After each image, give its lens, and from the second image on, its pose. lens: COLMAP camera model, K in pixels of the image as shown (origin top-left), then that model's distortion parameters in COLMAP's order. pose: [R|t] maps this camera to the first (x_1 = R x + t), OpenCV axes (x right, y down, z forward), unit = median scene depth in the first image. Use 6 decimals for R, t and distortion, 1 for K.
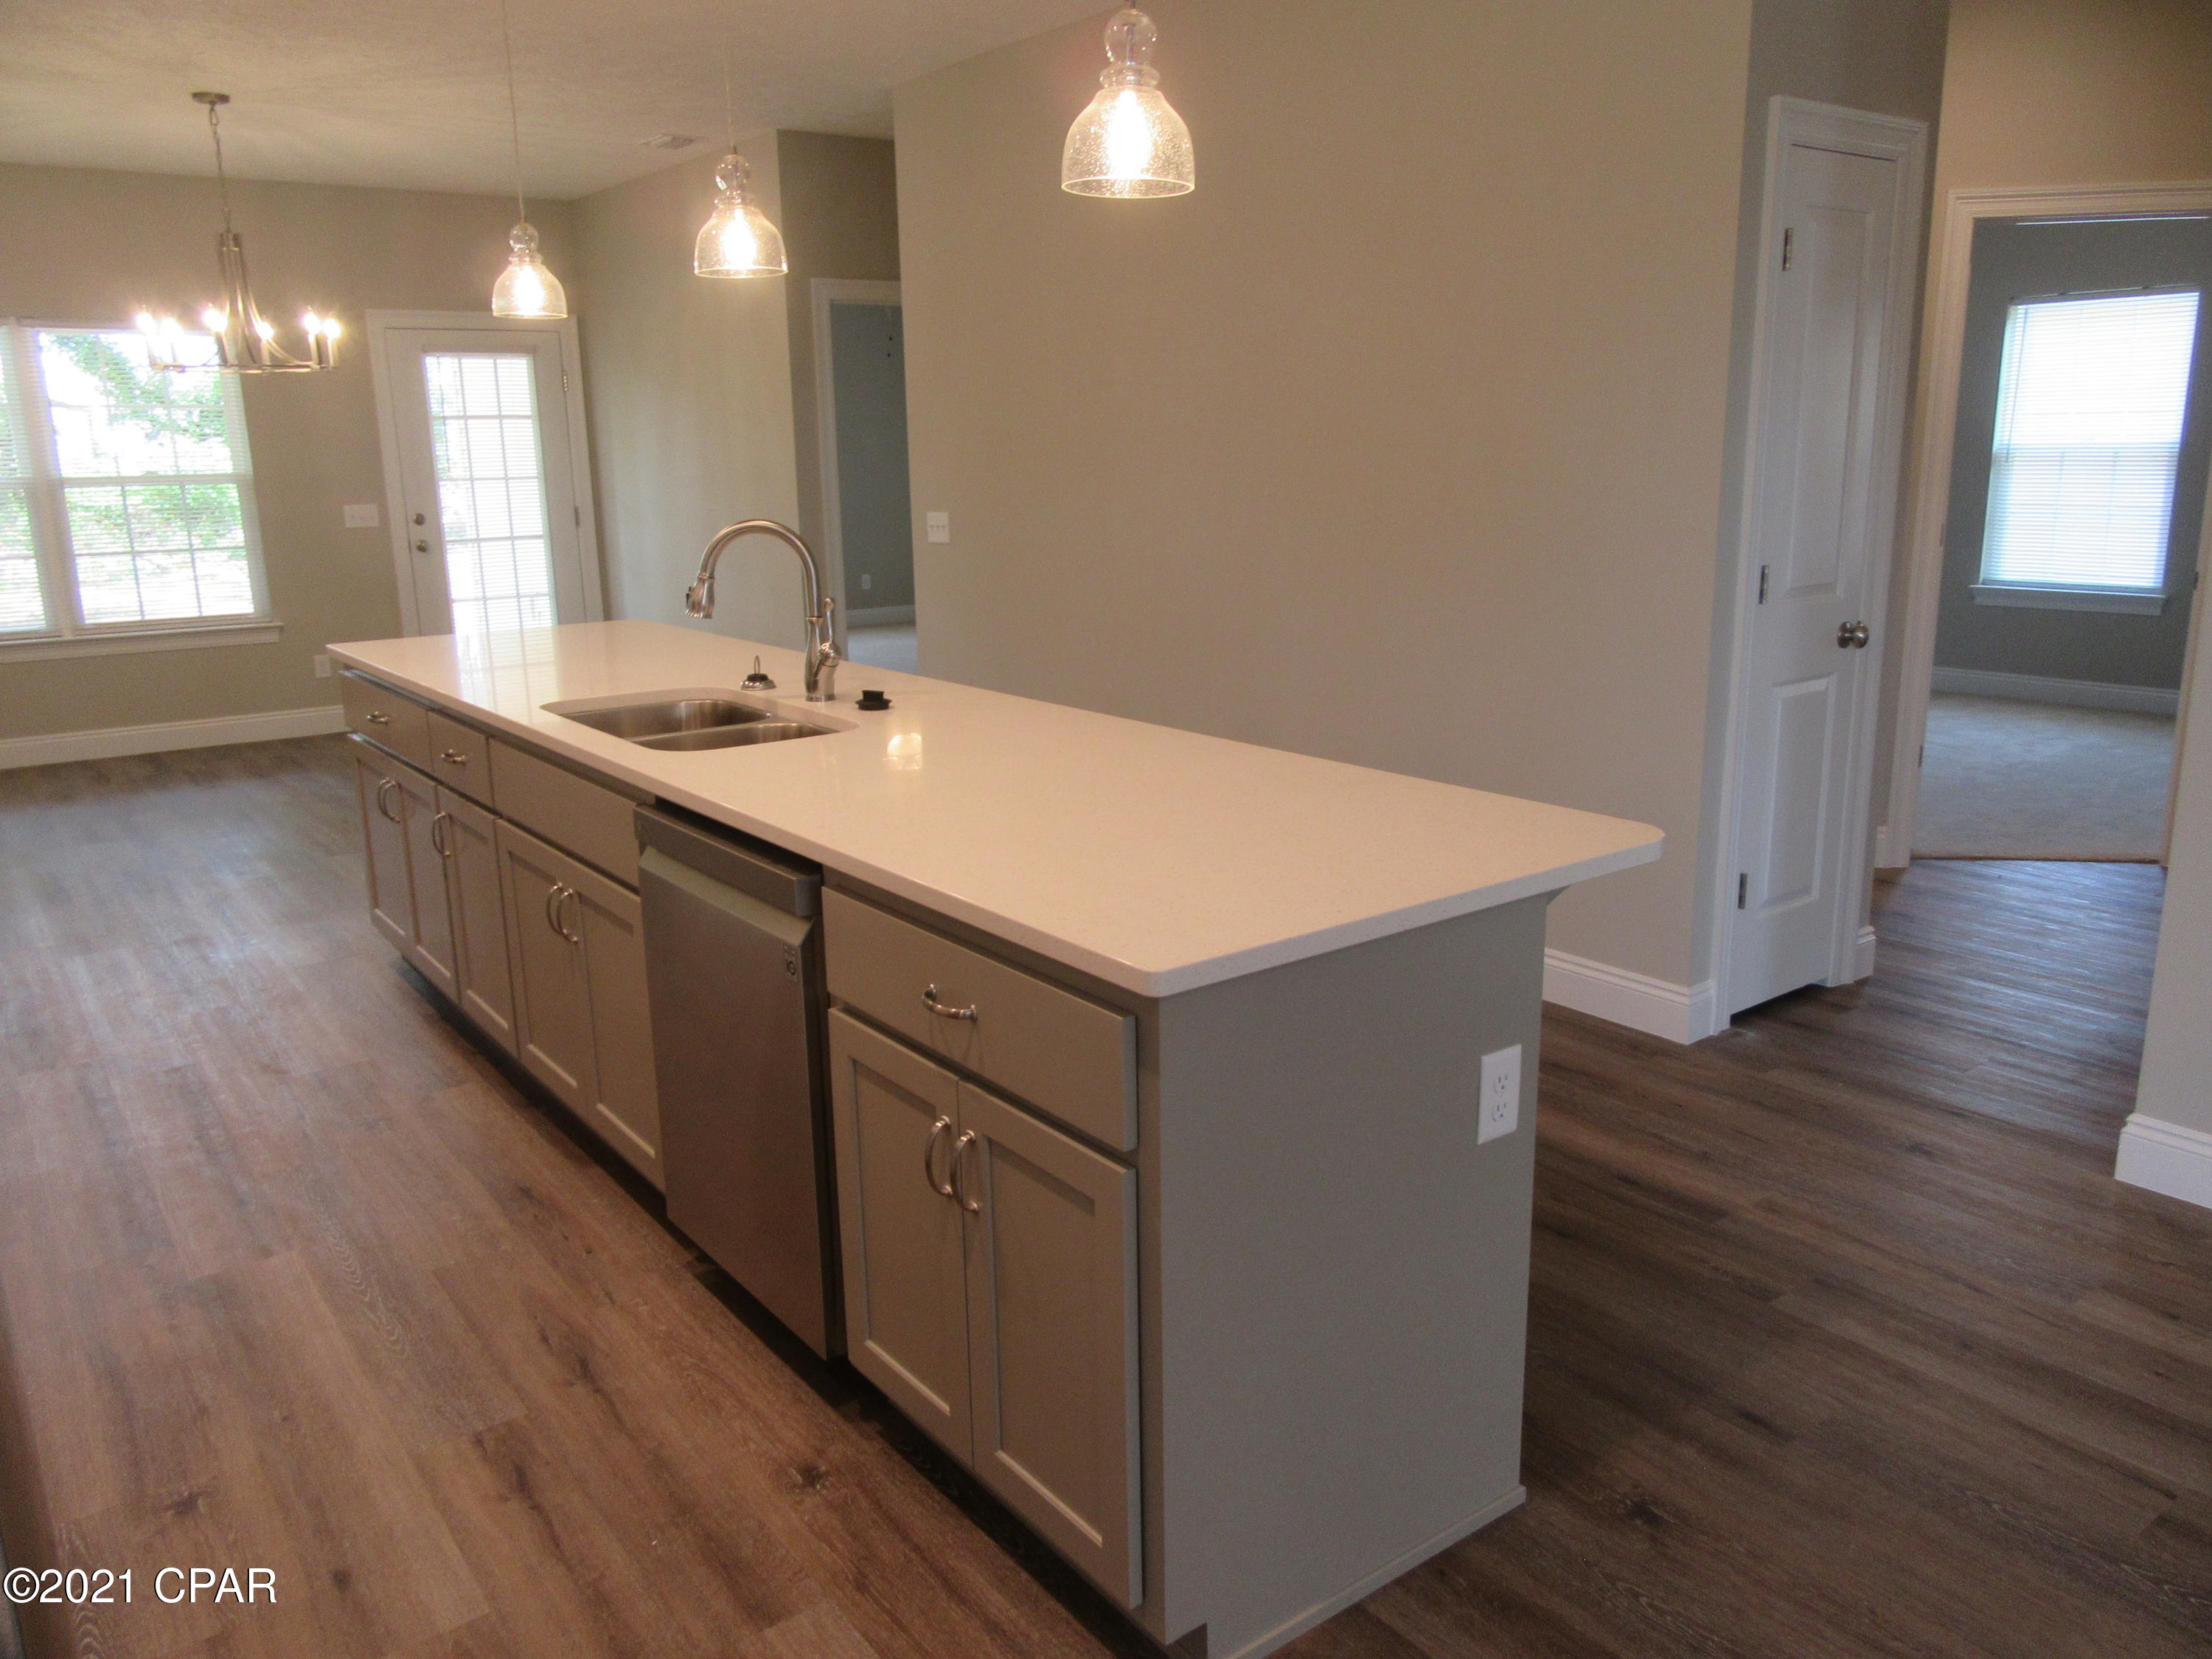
lens RADIAL K [[1633.9, 0, 1100.9], [0, 1633.9, 829.8], [0, 0, 1]] dist [-0.002739, -0.001347]
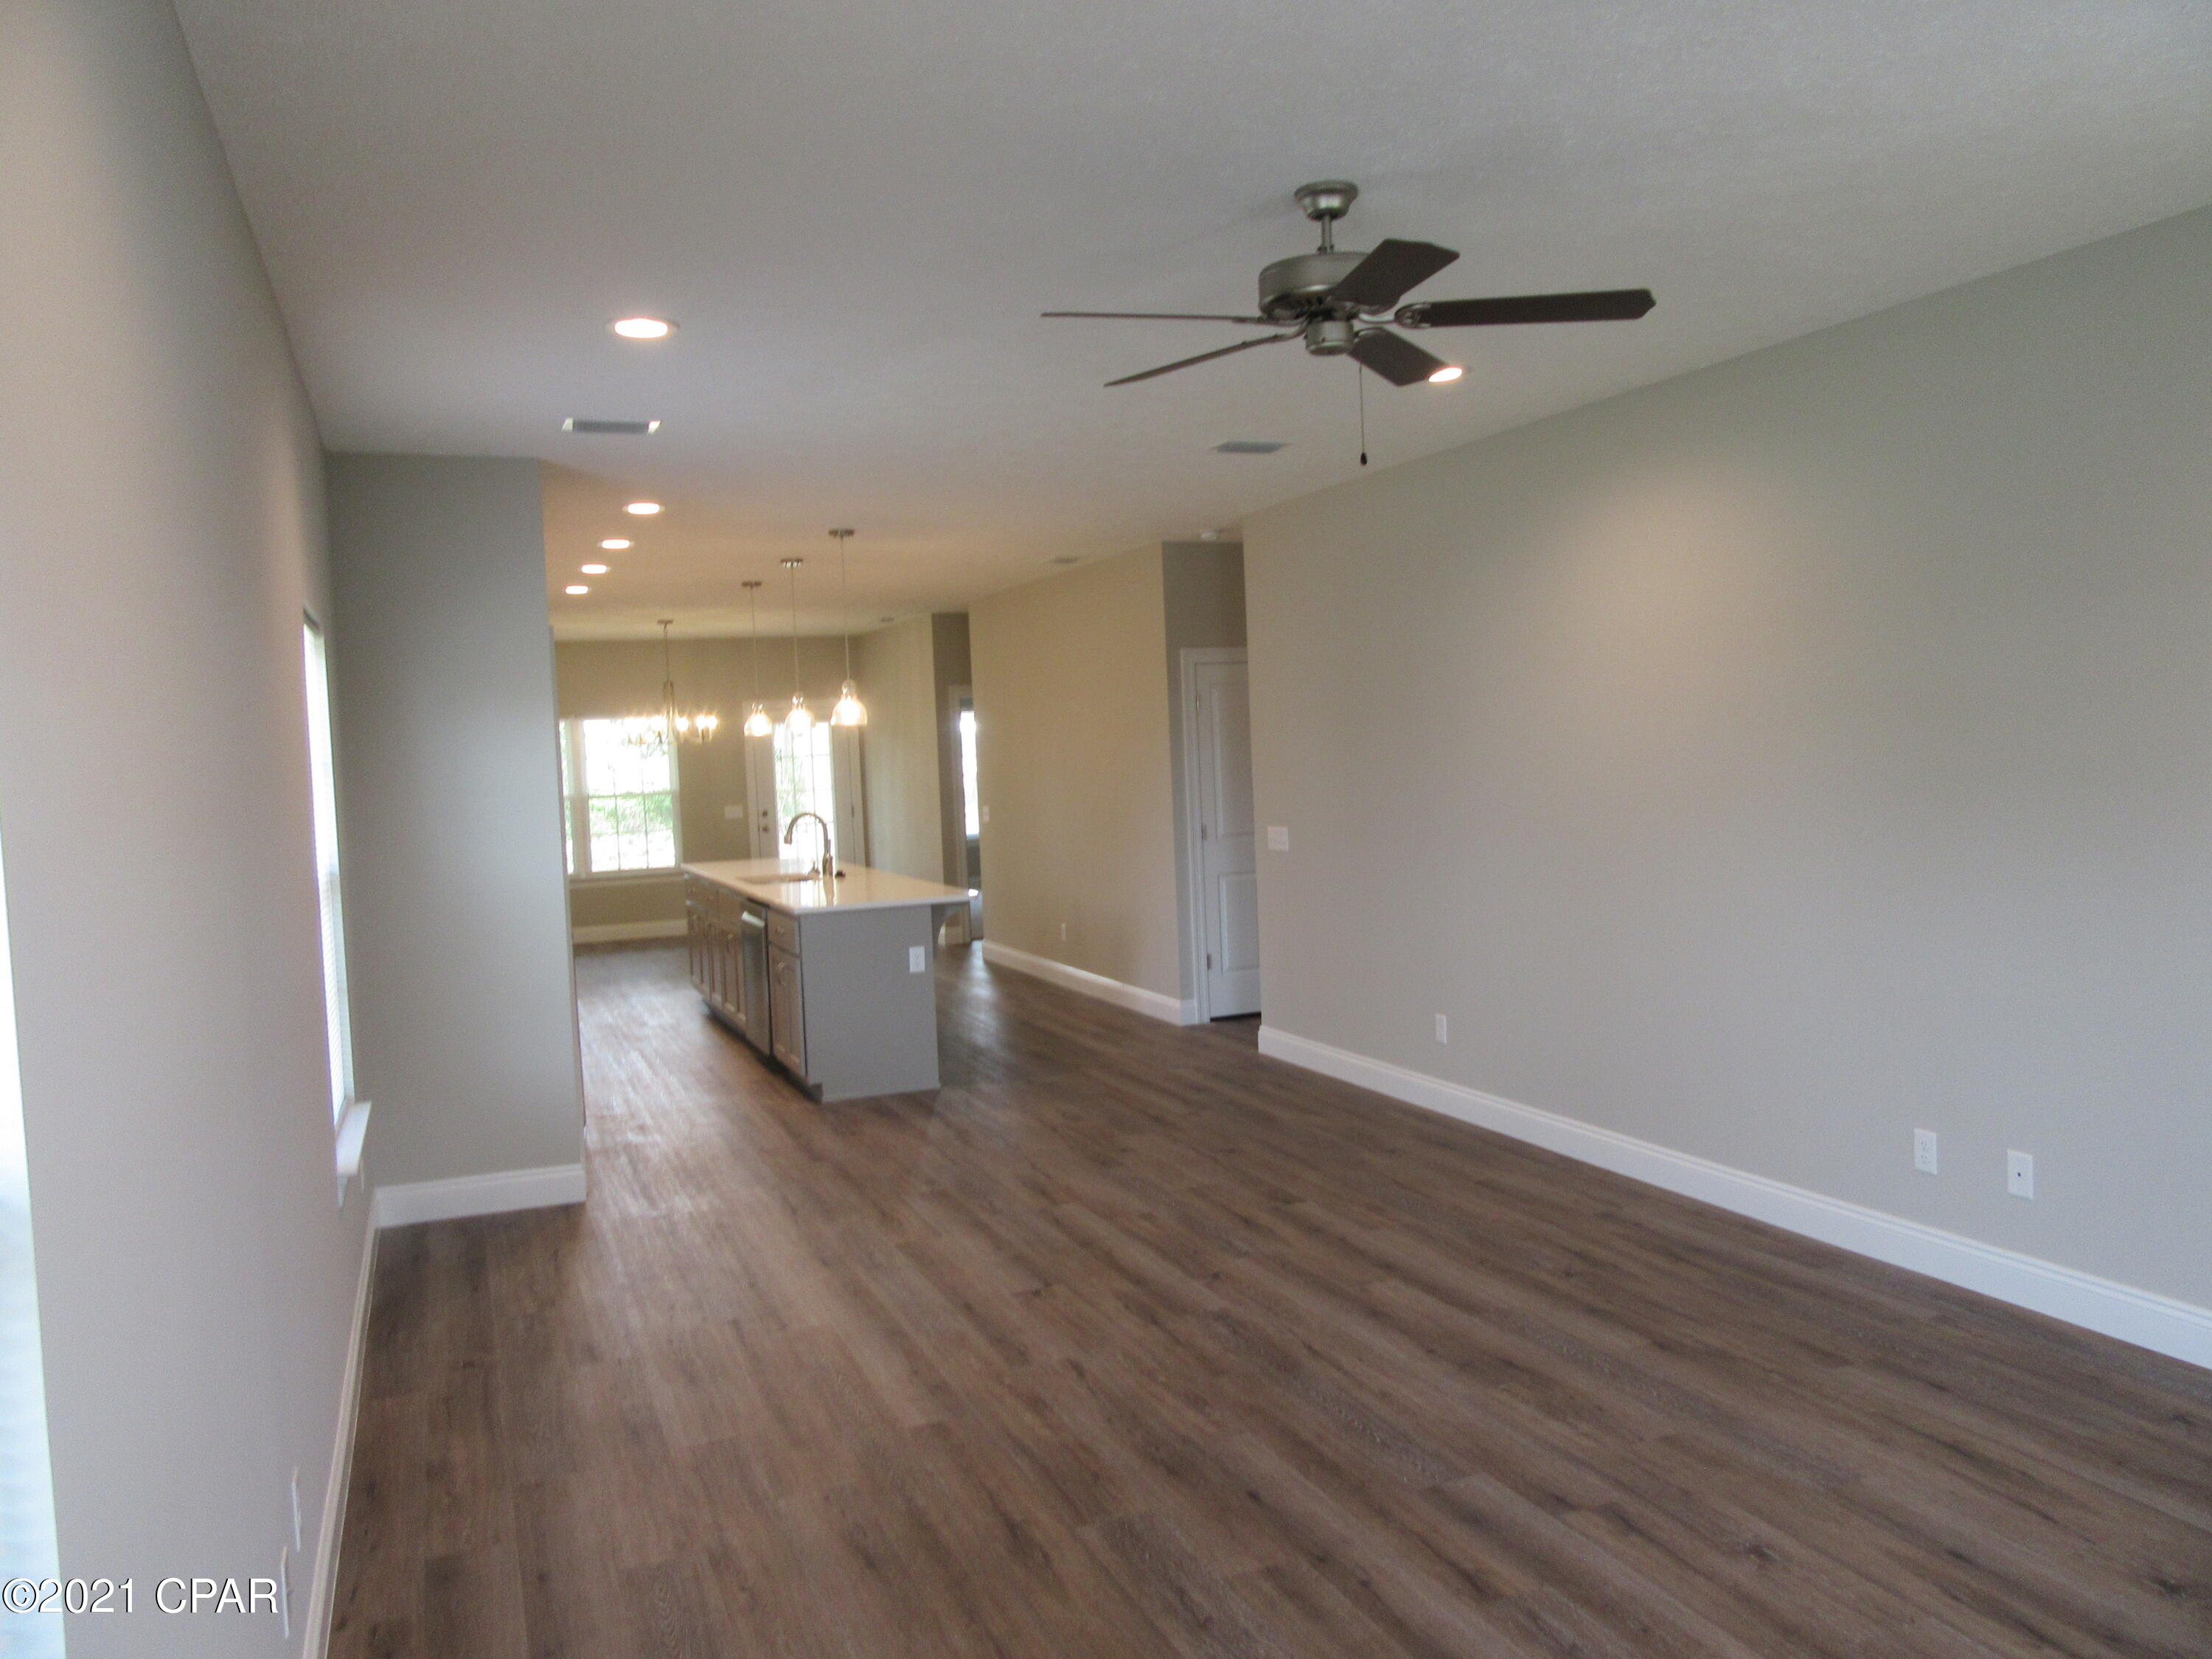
lens RADIAL K [[1633.9, 0, 1100.9], [0, 1633.9, 829.8], [0, 0, 1]] dist [-0.002739, -0.001347]
pose [[0.968609, -0.007371, -0.248480, 0.835922], [-0.036386, 0.984591, -0.171045, 0.260818], [0.245912, 0.174717, 0.953416, -1.331771]]
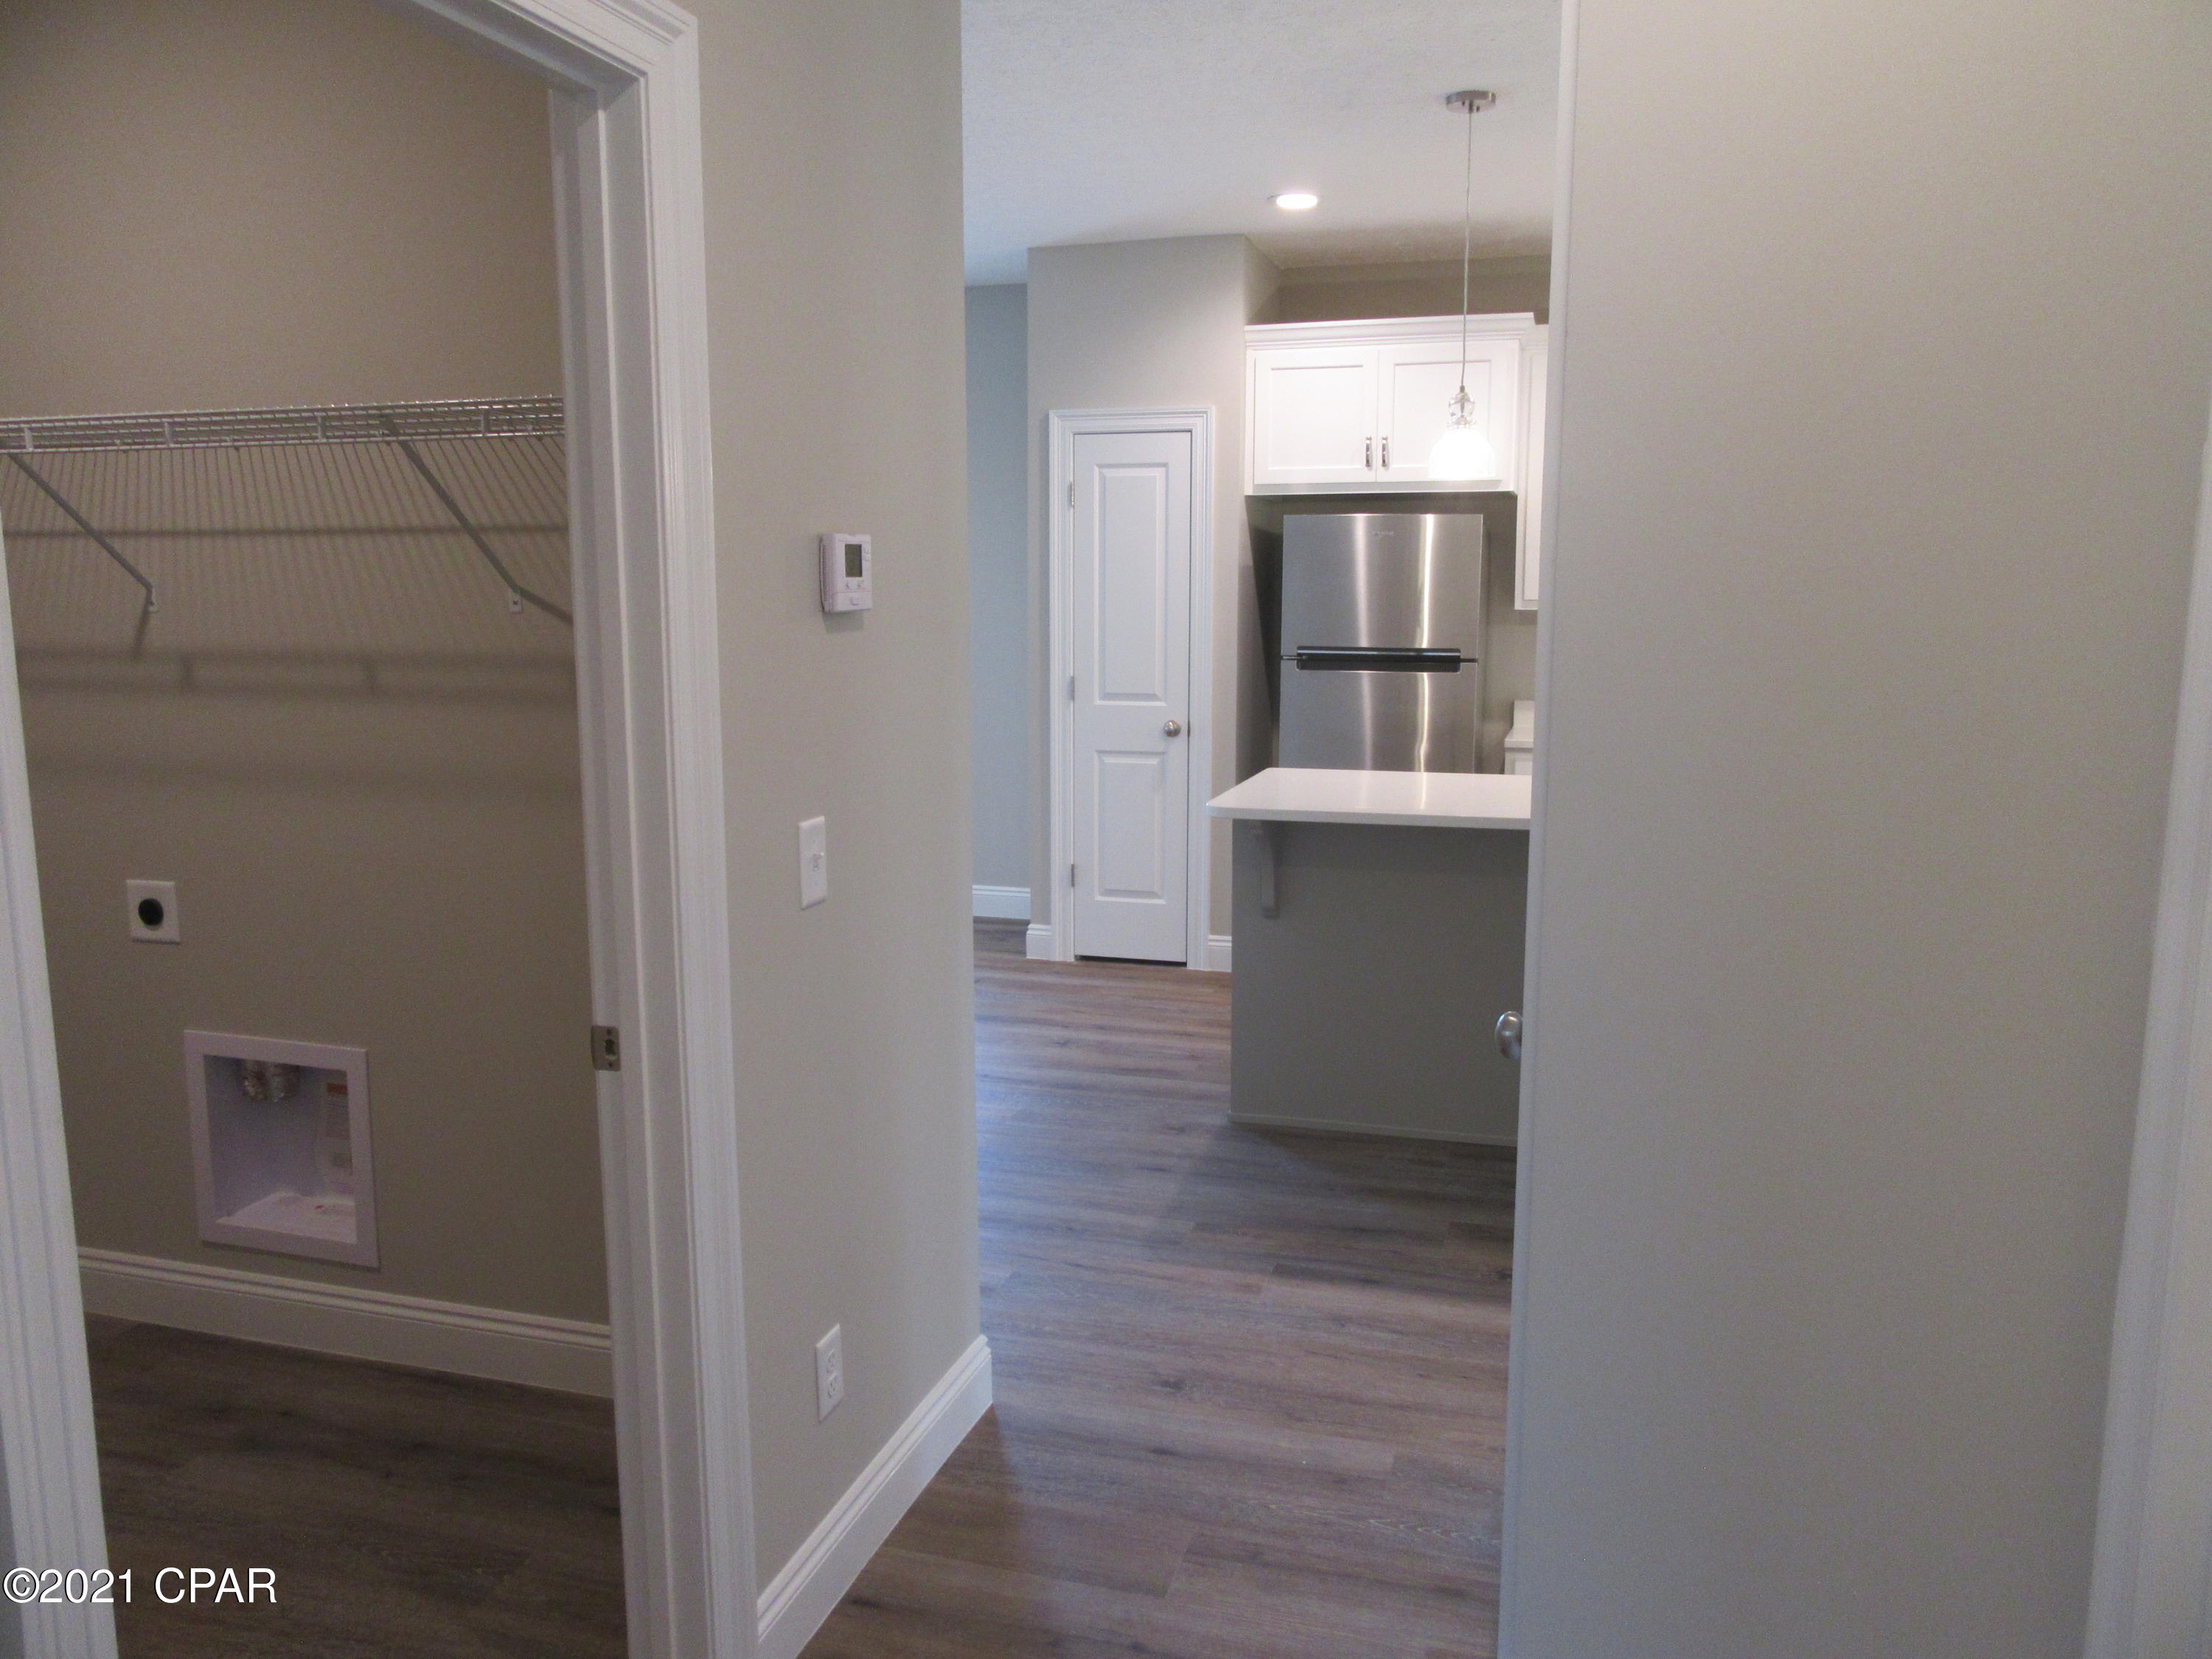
lens RADIAL K [[1633.9, 0, 1100.9], [0, 1633.9, 829.8], [0, 0, 1]] dist [-0.002739, -0.001347]
pose [[-0.807568, 0.105809, -0.580205, 0.875871], [-0.121019, 0.933112, 0.338610, -0.336999], [0.577224, 0.343667, -0.740746, 1.316929]]
